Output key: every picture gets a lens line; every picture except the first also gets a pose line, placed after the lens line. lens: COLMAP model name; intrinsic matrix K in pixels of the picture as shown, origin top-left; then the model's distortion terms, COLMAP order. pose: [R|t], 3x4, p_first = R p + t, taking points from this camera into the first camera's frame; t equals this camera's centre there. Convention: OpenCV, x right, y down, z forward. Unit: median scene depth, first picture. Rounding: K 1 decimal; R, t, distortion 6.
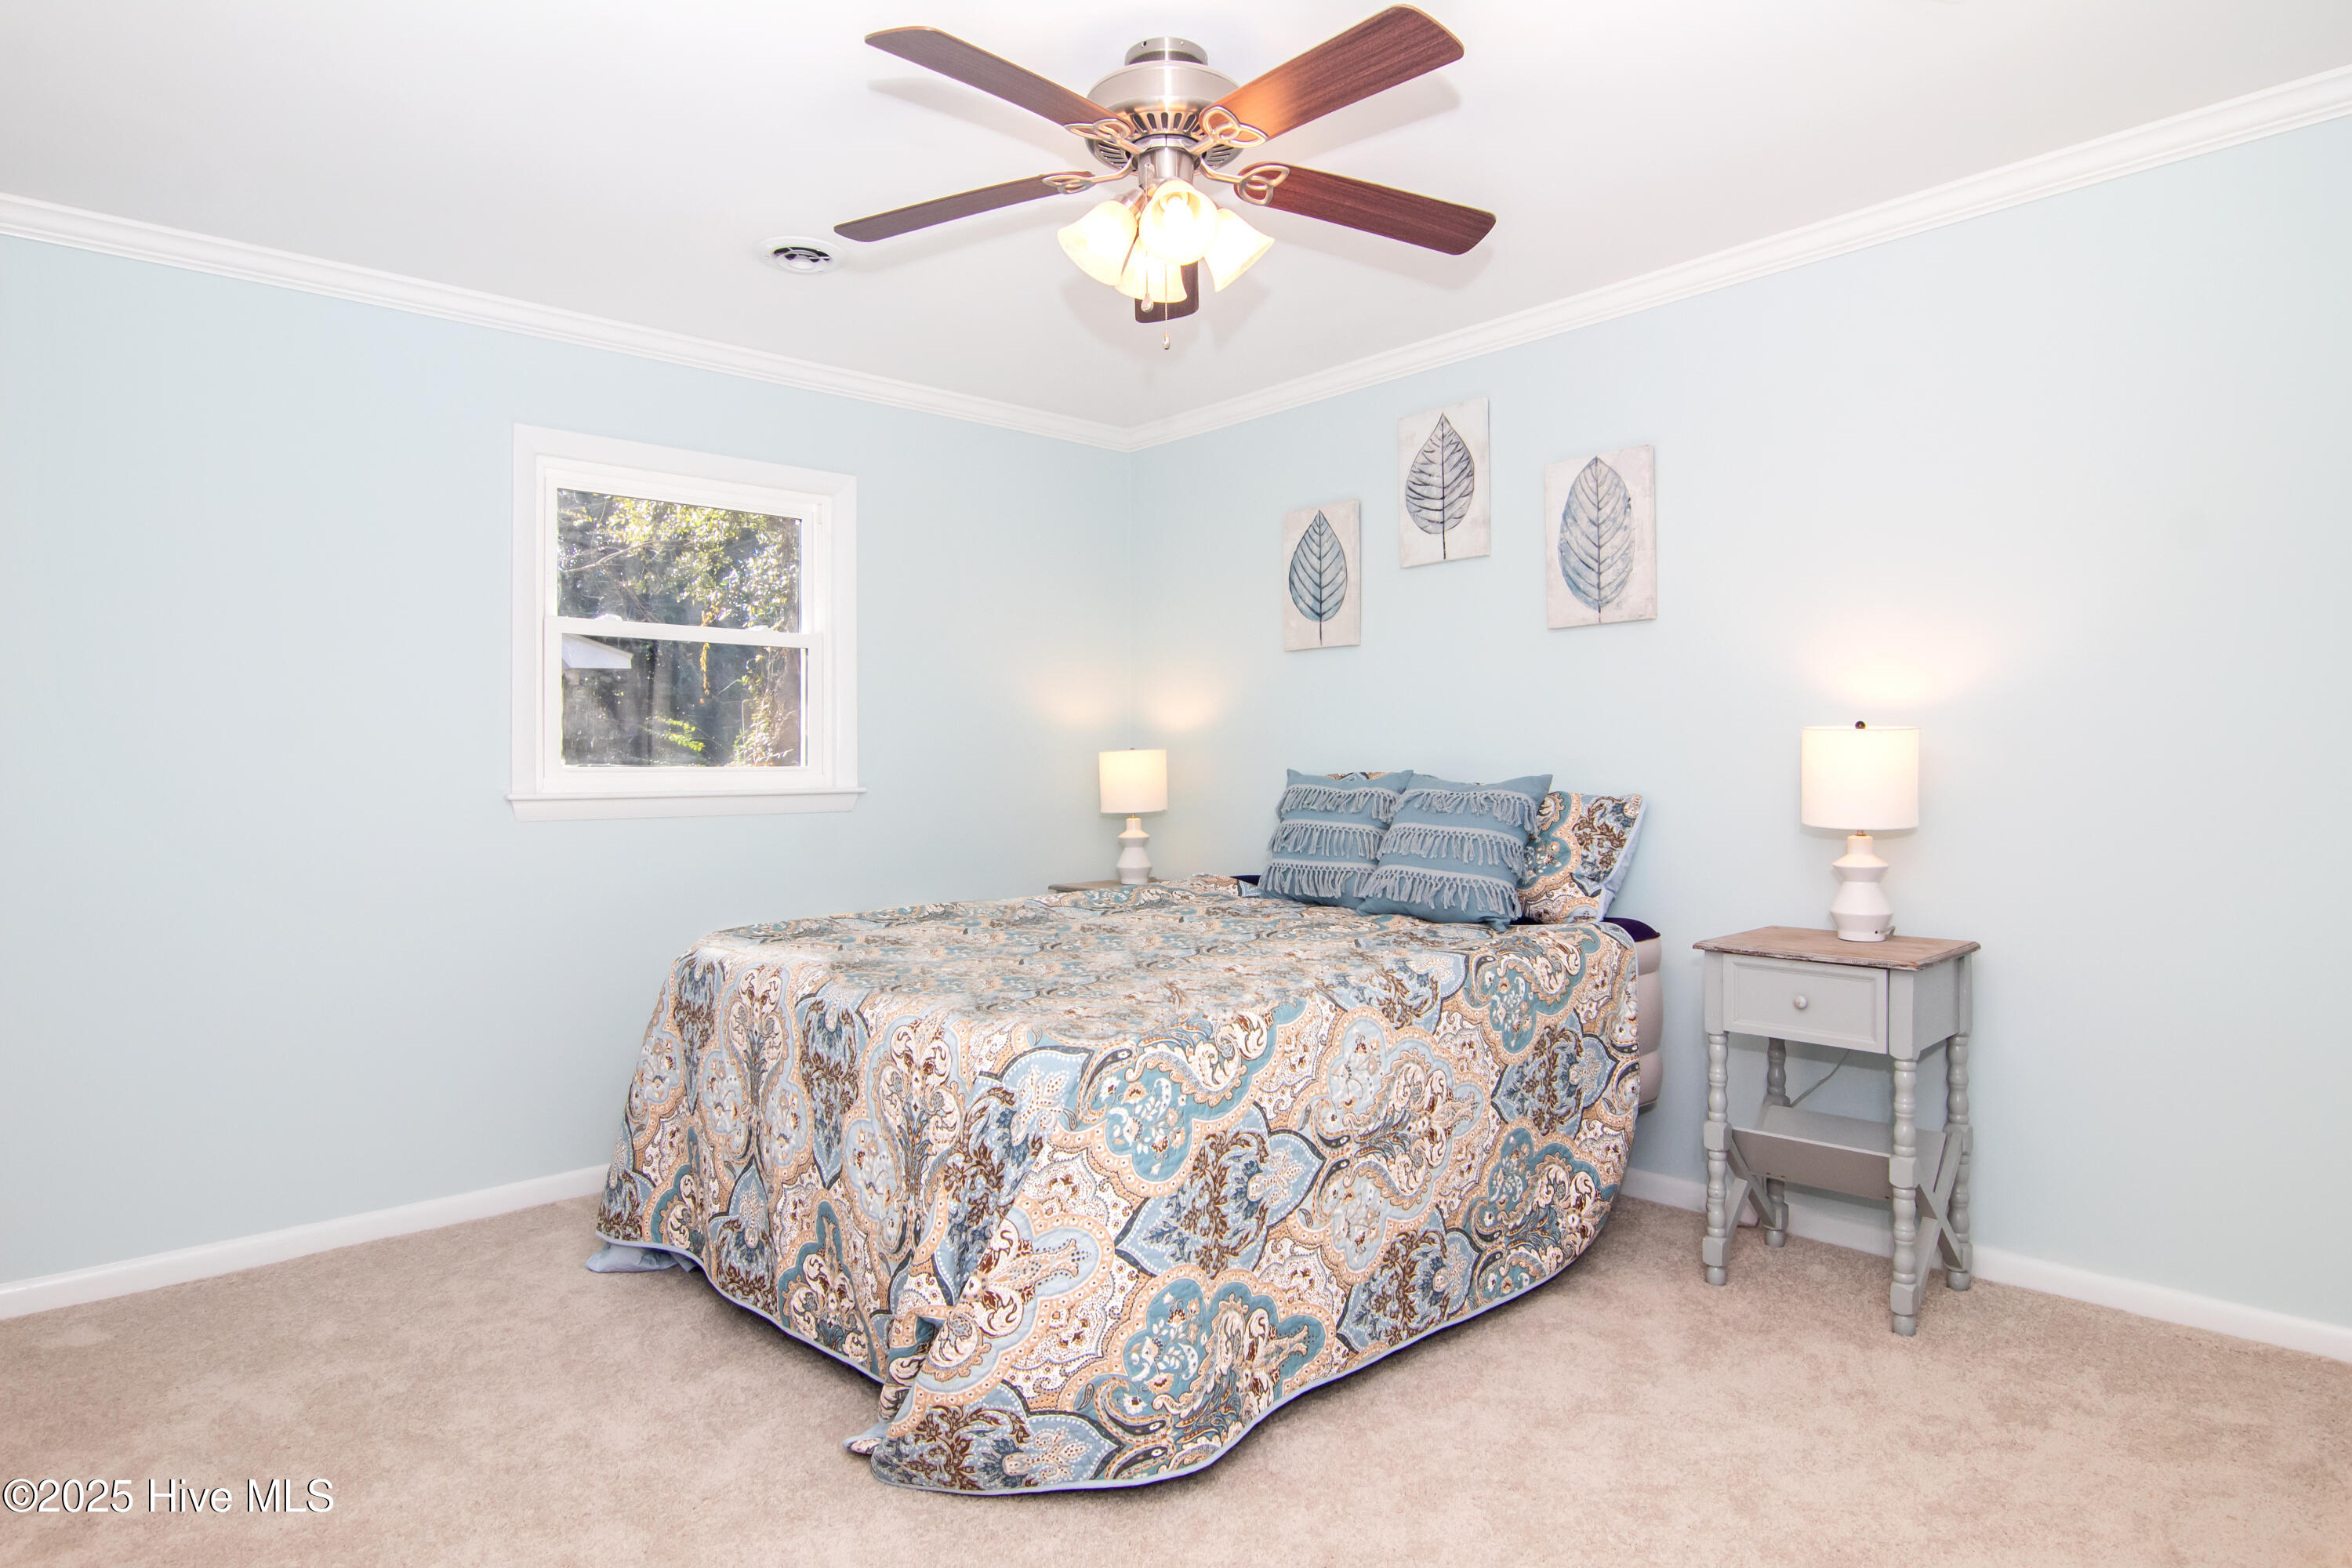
lens RADIAL K [[1364.6, 0, 1179.7], [0, 1364.6, 785.7], [0, 0, 1]] dist [-0.000168, -0.000344]
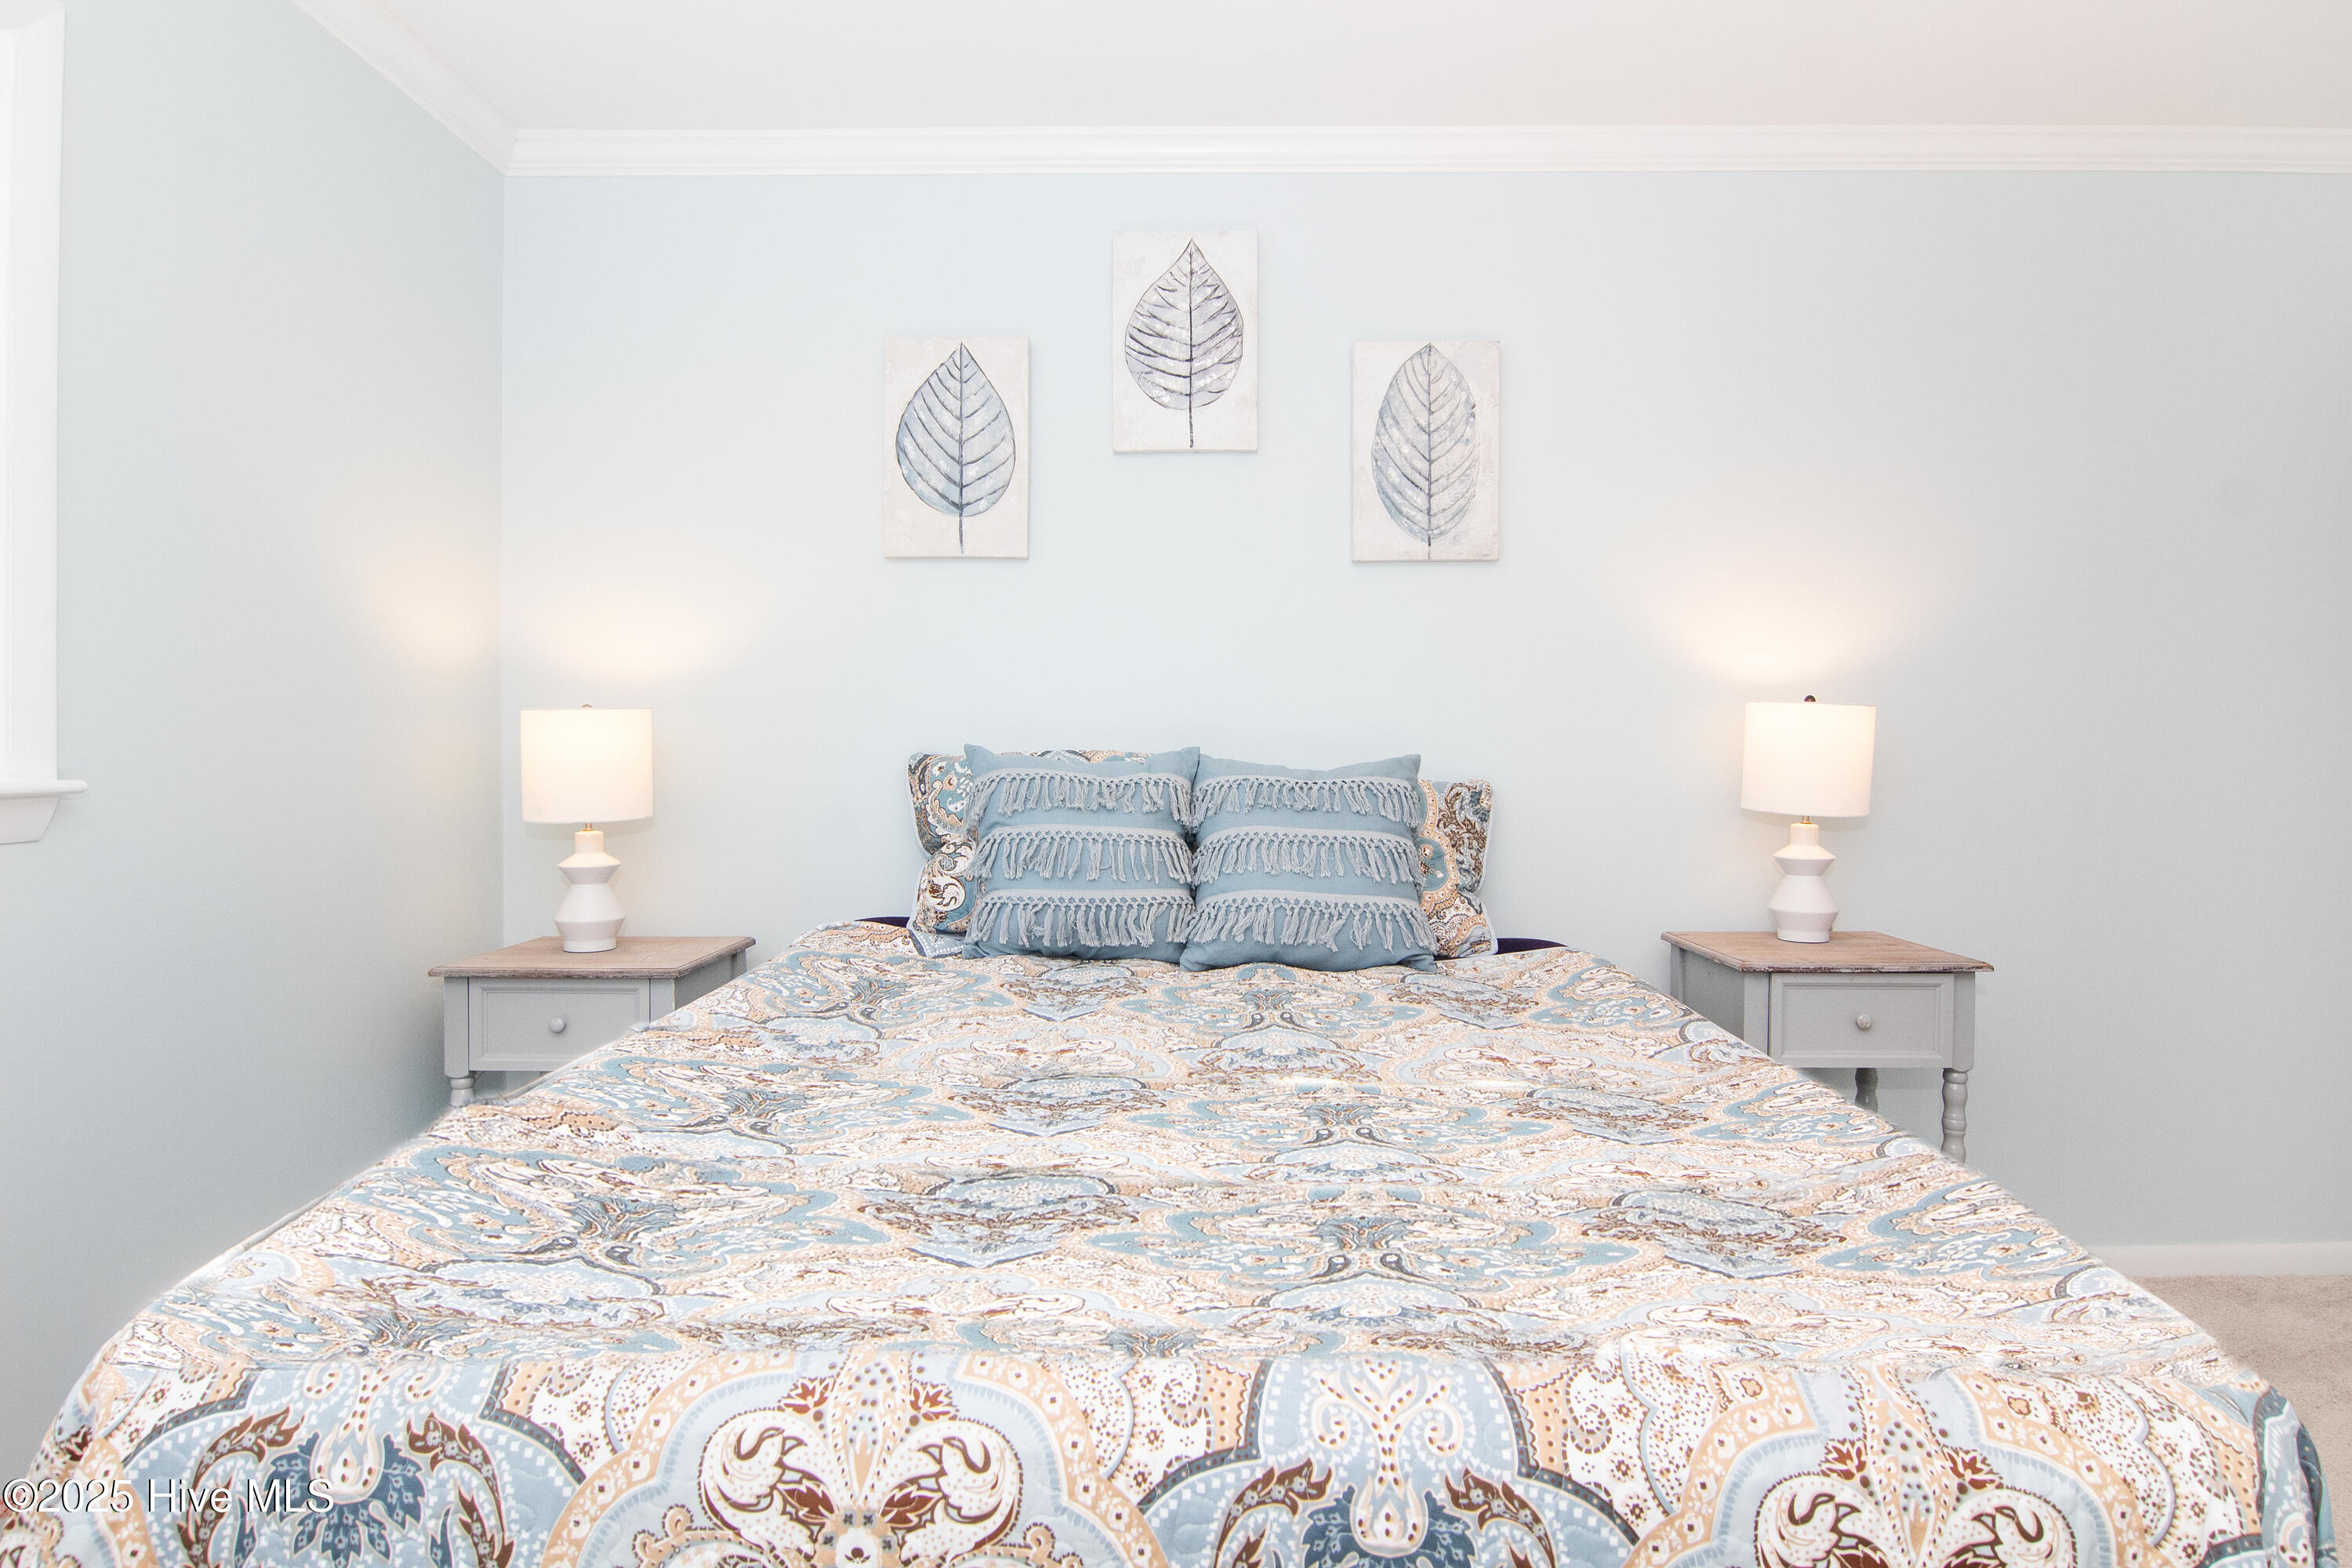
lens RADIAL K [[1364.6, 0, 1174.4], [0, 1364.6, 772.2], [0, 0, 1]] dist [-0.000168, -0.000344]
pose [[0.675892, 0.000063, 0.737001, -0.357720], [0.004450, 0.999981, -0.004167, 0.004160], [-0.736987, 0.006096, 0.675879, 0.579479]]
